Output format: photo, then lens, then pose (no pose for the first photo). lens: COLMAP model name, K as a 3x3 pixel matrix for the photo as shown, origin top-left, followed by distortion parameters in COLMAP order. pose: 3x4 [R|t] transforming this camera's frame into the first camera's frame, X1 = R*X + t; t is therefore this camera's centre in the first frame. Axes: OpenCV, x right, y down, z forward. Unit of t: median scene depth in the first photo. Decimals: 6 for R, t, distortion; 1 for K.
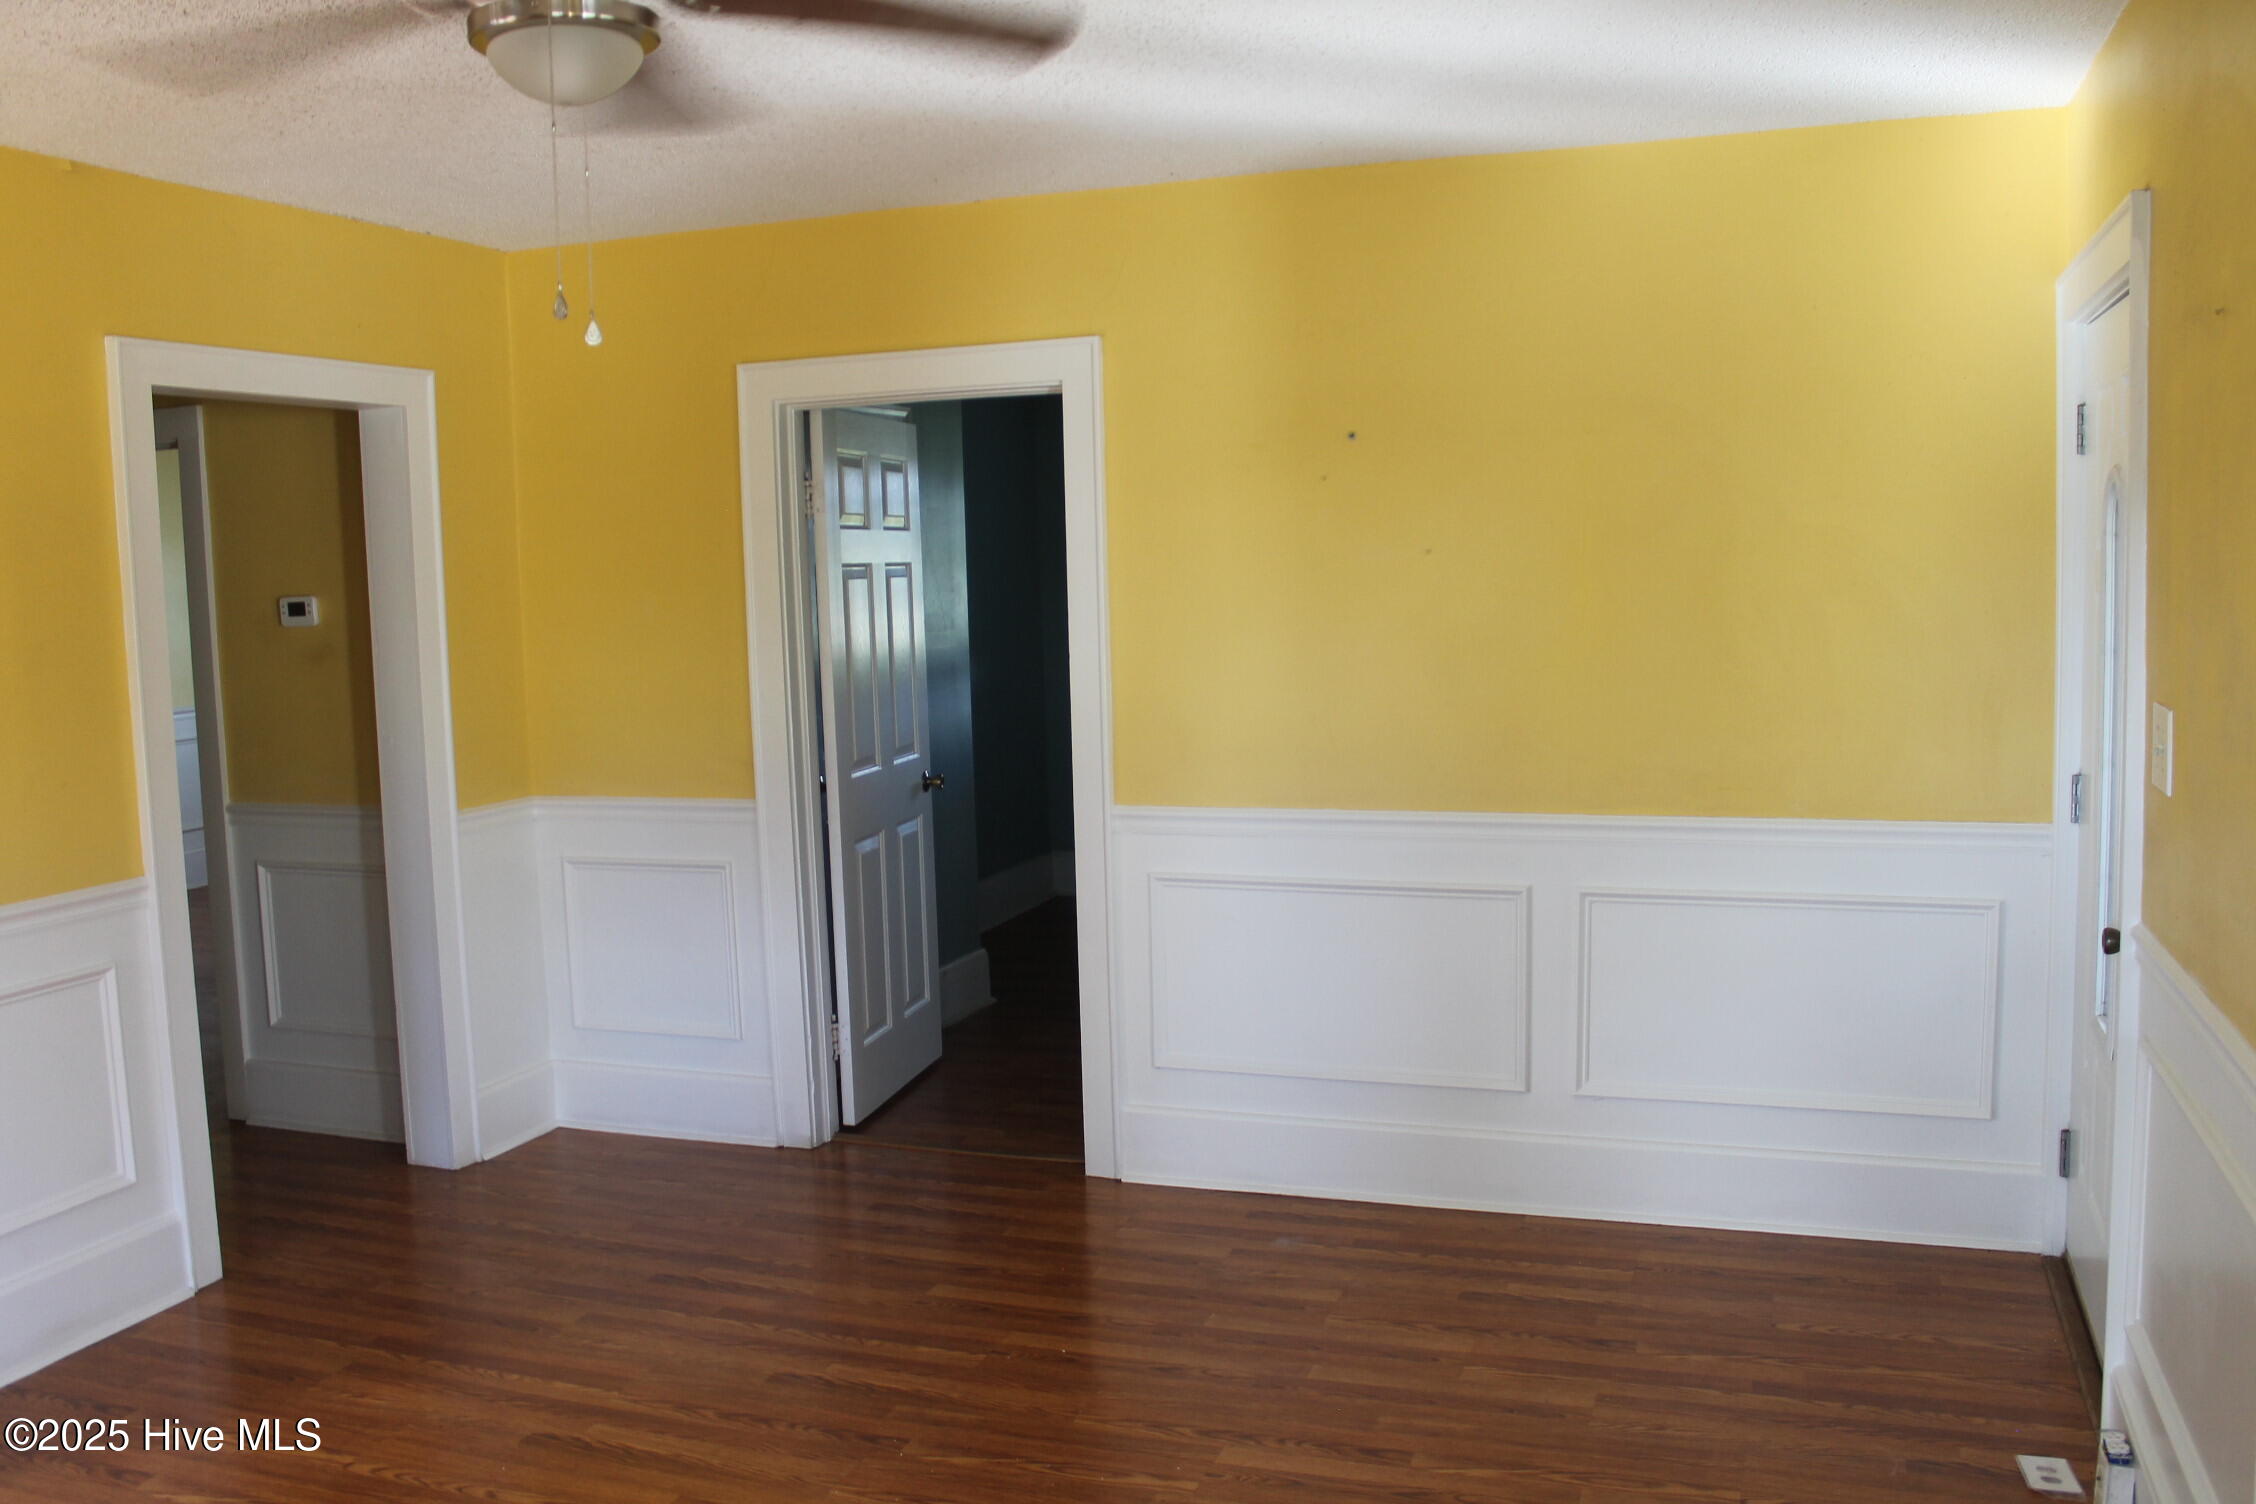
lens RADIAL K [[1933.8, 0, 1128.0], [0, 1933.8, 752.0], [0, 0, 1]] dist [-0.163654, 0.148432]
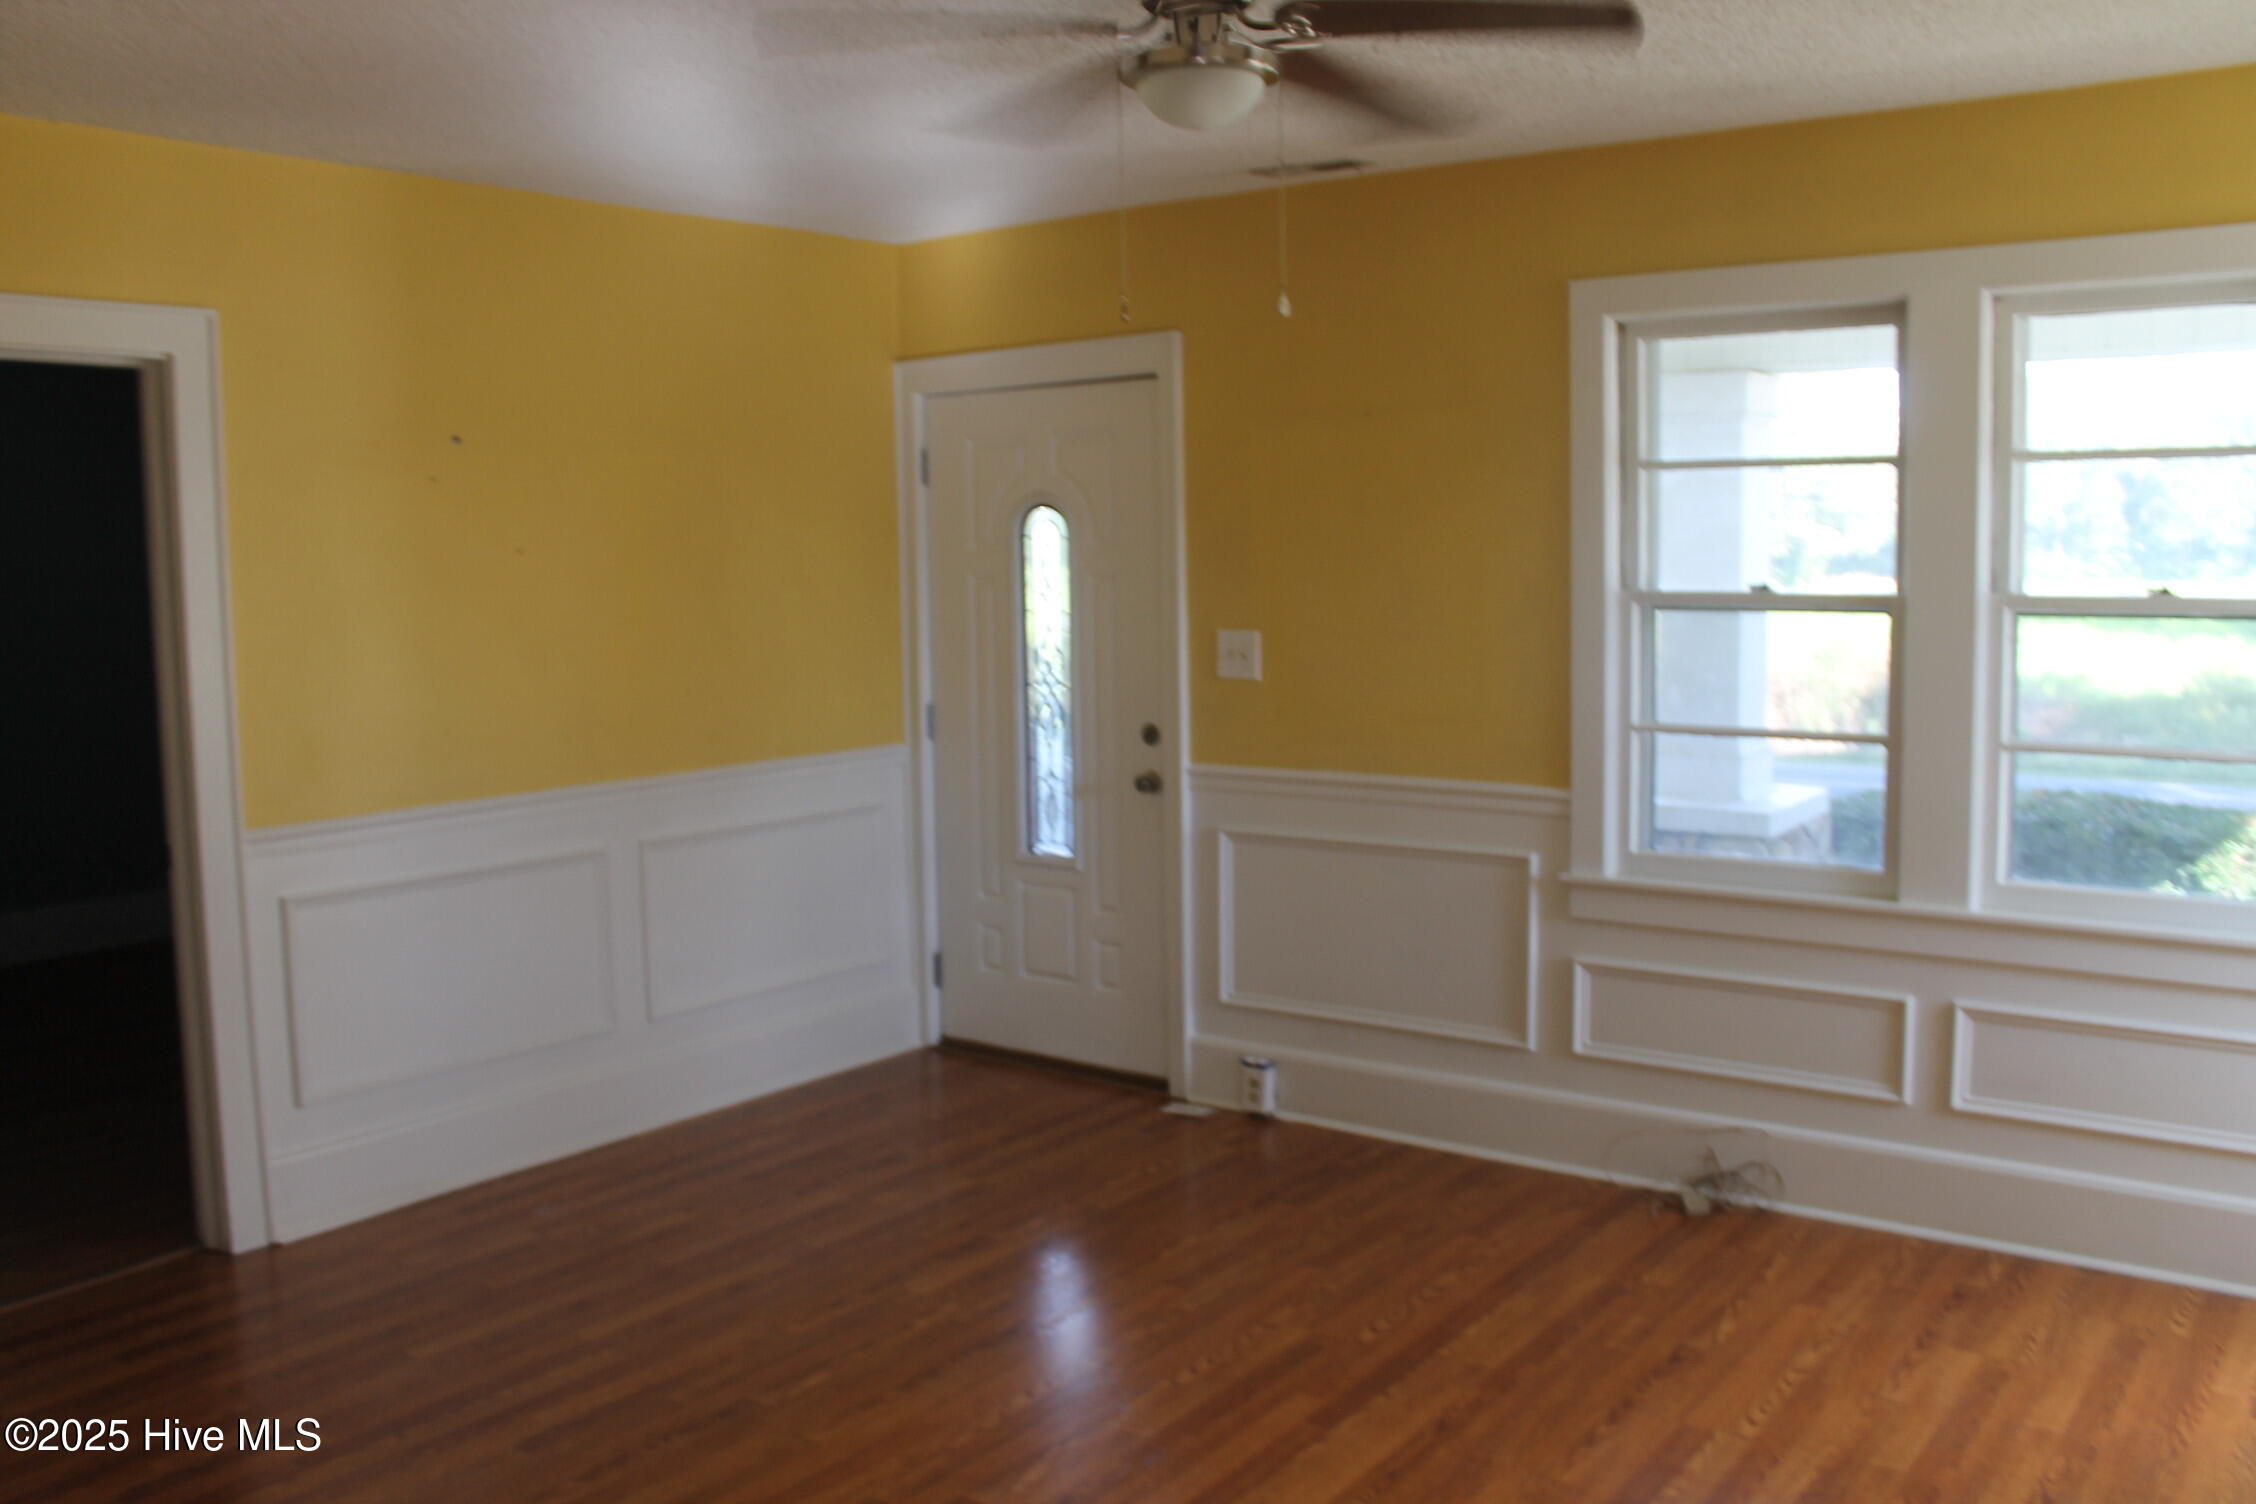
lens RADIAL K [[1841.5, 0, 1128.0], [0, 1841.5, 752.0], [0, 0, 1]] dist [-0.143724, 0.112630]
pose [[0.319151, -0.080348, 0.944292, -0.723607], [0.116280, 0.992191, 0.045124, 0.002098], [-0.940543, 0.095401, 0.326002, 0.362366]]
